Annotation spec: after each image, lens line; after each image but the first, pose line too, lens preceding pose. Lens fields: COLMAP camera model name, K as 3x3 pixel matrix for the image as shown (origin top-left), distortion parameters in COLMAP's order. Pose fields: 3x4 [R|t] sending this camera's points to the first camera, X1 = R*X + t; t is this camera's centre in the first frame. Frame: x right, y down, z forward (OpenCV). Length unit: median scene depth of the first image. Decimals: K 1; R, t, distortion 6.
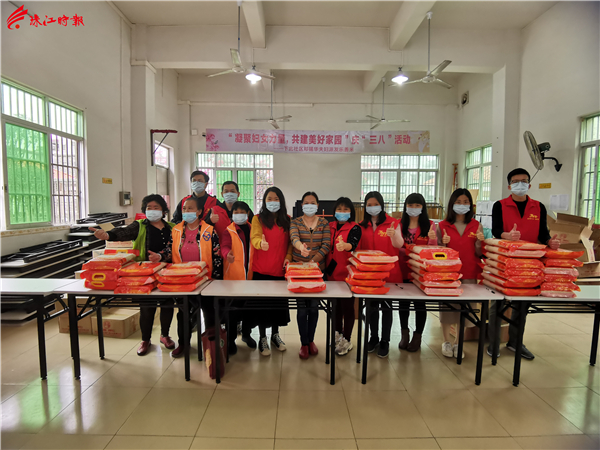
lens RADIAL K [[308.2, 0, 300.0], [0, 308.2, 225.0], [0, 0, 1]] dist [-0.019582, -0.001805]
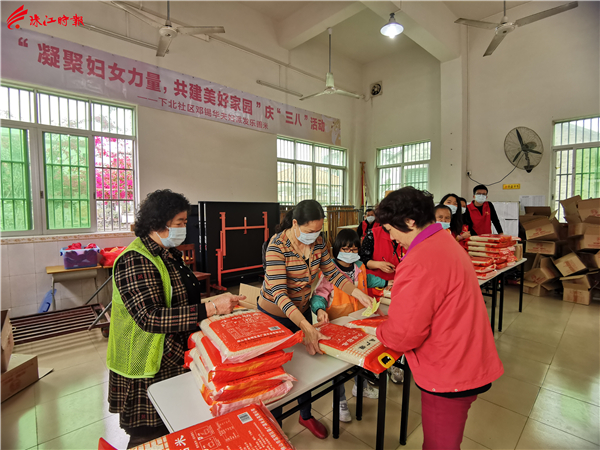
lens RADIAL K [[308.2, 0, 300.0], [0, 308.2, 225.0], [0, 0, 1]] dist [-0.019582, -0.001805]
pose [[0.739233, -0.042023, 0.672138, -0.230613], [0.056098, 0.998425, 0.000725, -0.029071], [-0.671110, 0.037170, 0.740426, 0.470841]]
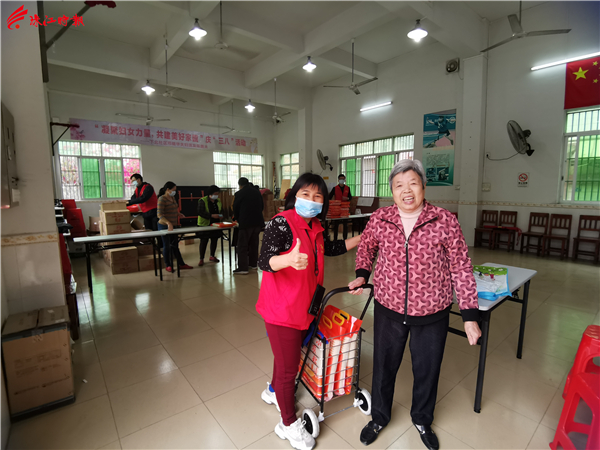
lens RADIAL K [[294.8, 0, 311.2], [0, 294.8, 225.2], [0, 0, 1]] dist [-0.017368, -0.058870]
pose [[0.754330, -0.086093, 0.650826, -0.333155], [0.053243, 0.996121, 0.070059, 0.022081], [-0.654333, -0.018196, 0.755988, -0.235819]]
